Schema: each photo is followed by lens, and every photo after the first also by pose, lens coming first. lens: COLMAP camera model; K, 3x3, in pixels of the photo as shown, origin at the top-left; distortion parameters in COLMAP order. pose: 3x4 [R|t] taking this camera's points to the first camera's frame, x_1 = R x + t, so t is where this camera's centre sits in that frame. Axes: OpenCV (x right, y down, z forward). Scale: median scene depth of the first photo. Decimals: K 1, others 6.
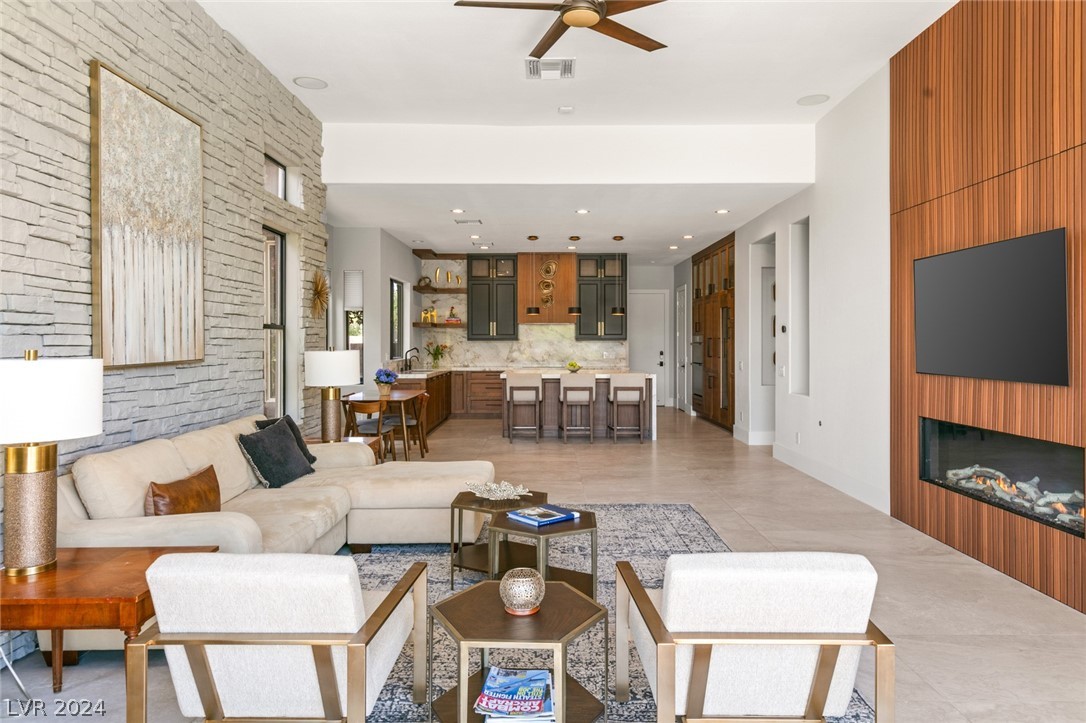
lens RADIAL K [[698.0, 0, 565.6], [0, 698.0, 348.5], [0, 0, 1]] dist [0.004744, -0.001399]
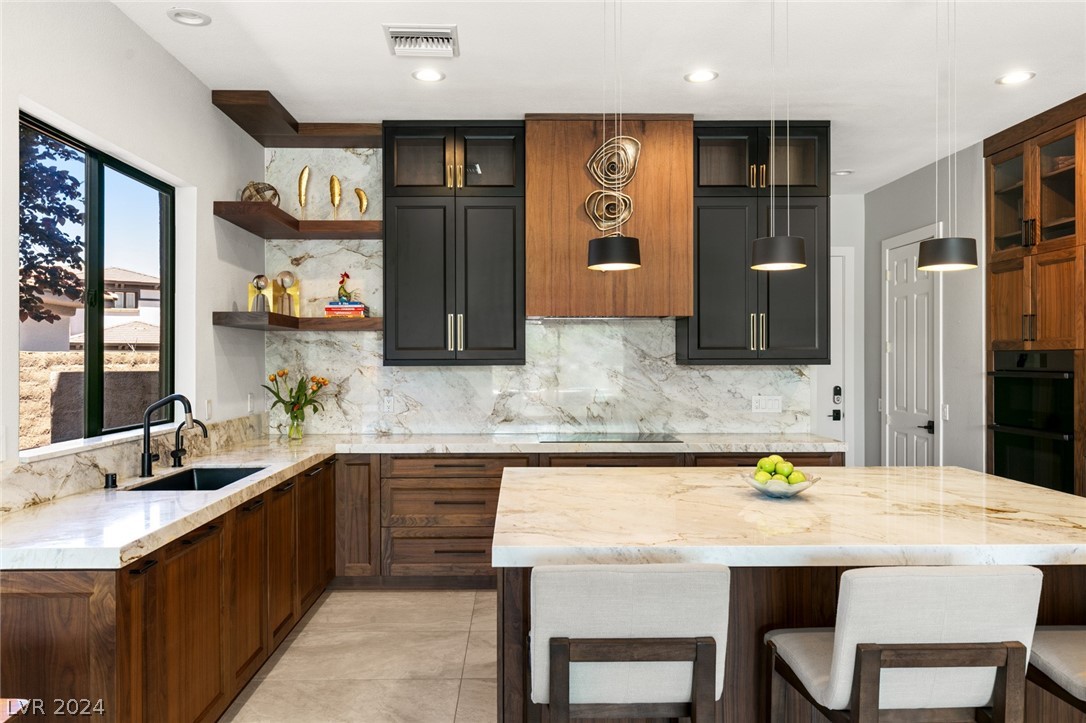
lens RADIAL K [[757.2, 0, 524.6], [0, 757.2, 359.5], [0, 0, 1]] dist [-0.003137, -0.001358]
pose [[0.999934, -0.001025, -0.011459, -0.073848], [0.000935, 0.999969, -0.007845, -0.013091], [0.011467, 0.007833, 0.999904, 0.706152]]
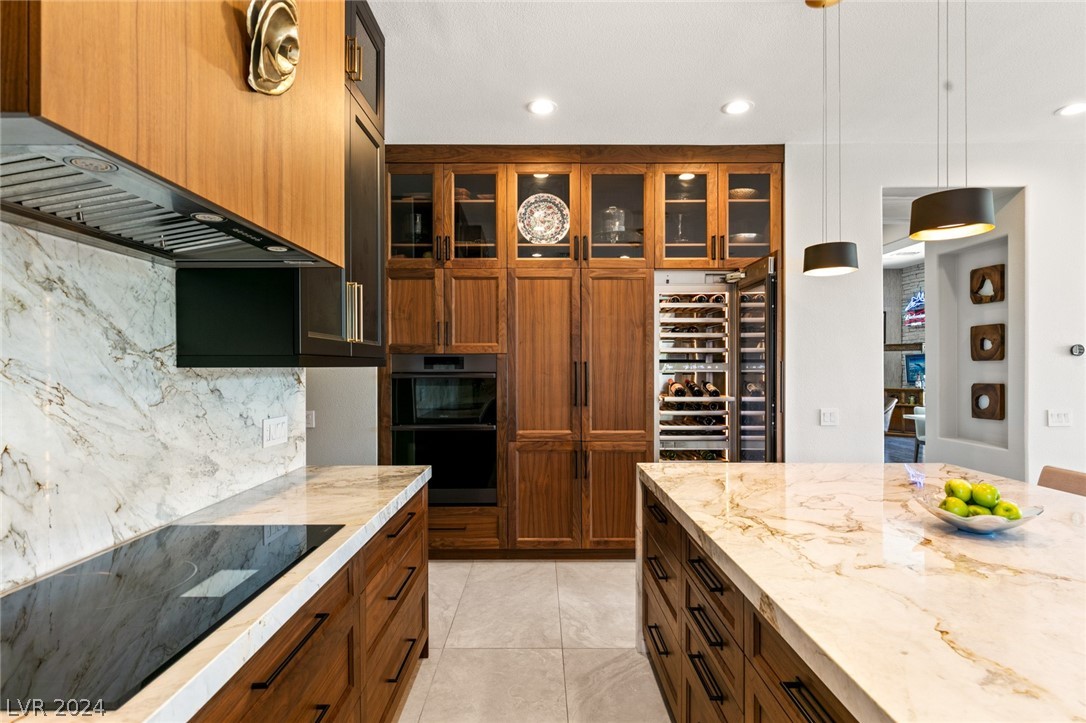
lens RADIAL K [[546.8, 0, 544.4], [0, 546.8, 371.1], [0, 0, 1]] dist [-0.005392, -0.000160]
pose [[0.025691, -0.008446, 0.999634, -0.136817], [0.005909, 0.999948, 0.008297, -0.013068], [-0.999652, 0.005694, 0.025739, 1.078763]]
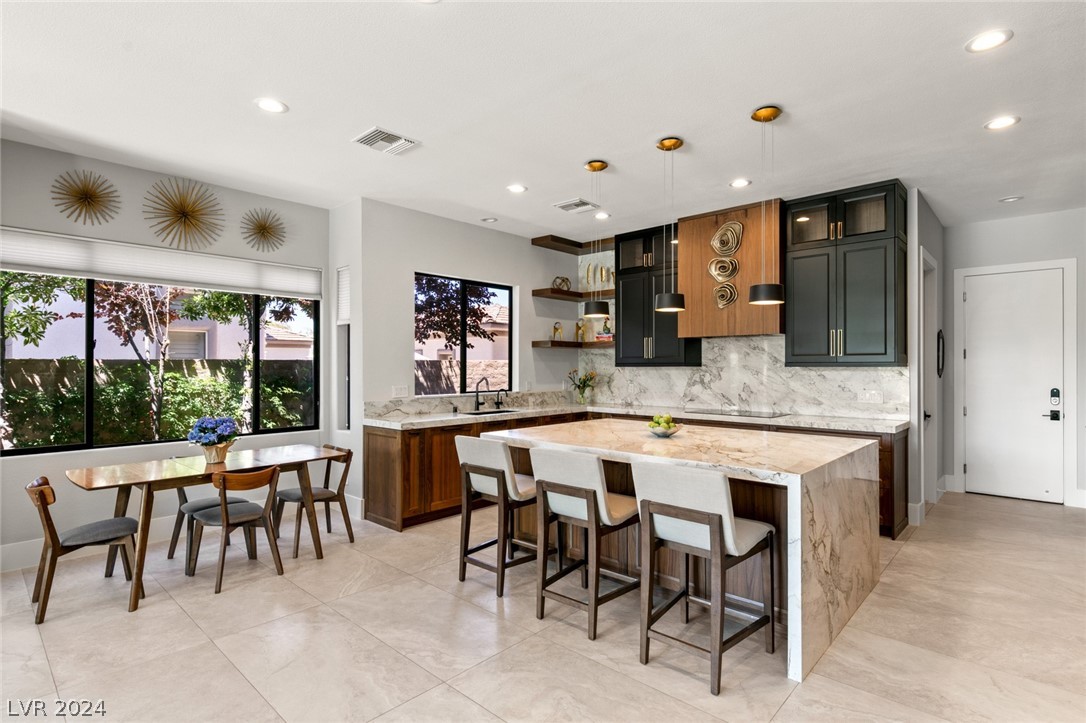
lens RADIAL K [[546.8, 0, 545.8], [0, 546.8, 363.9], [0, 0, 1]] dist [-0.005392, -0.000160]
pose [[0.718073, -0.002122, -0.695965, 0.198469], [-0.006465, 0.999932, -0.009719, -0.009765], [0.695938, 0.011478, 0.718010, 0.668048]]
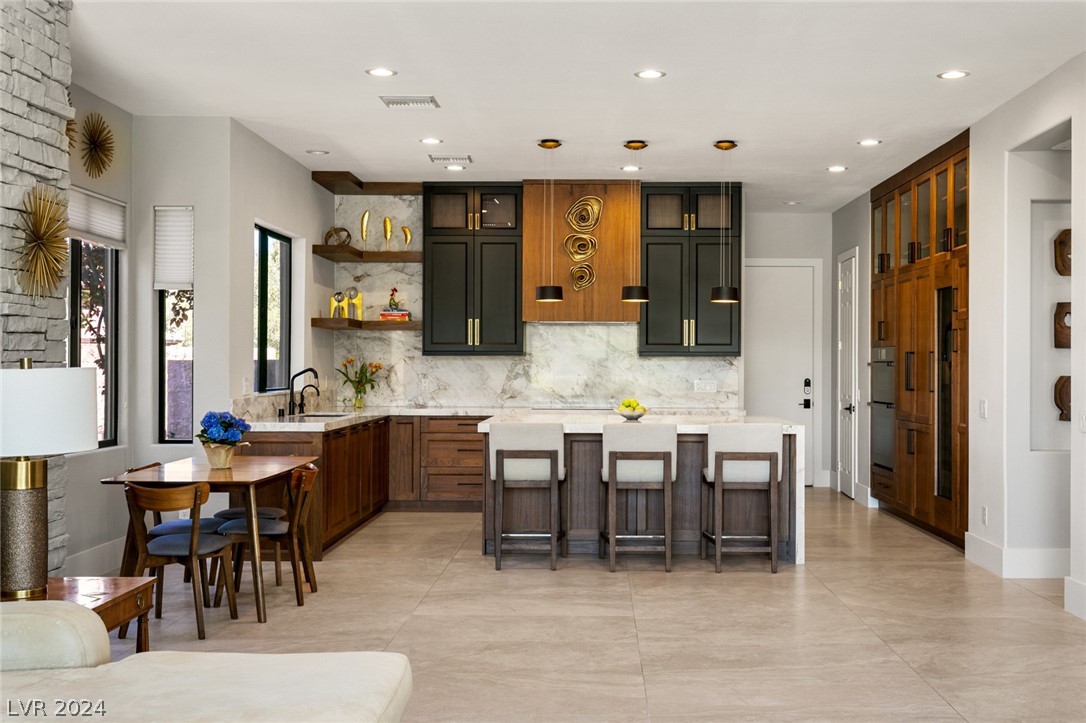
lens RADIAL K [[1206.4, 0, 603.6], [0, 1206.4, 360.2], [0, 0, 1]] dist [0.005130, 0.000000]
pose [[0.999784, 0.005170, -0.020108, 0.008105], [-0.005426, 0.999904, -0.012718, 0.002861], [0.020040, 0.012824, 0.999717, 0.155230]]
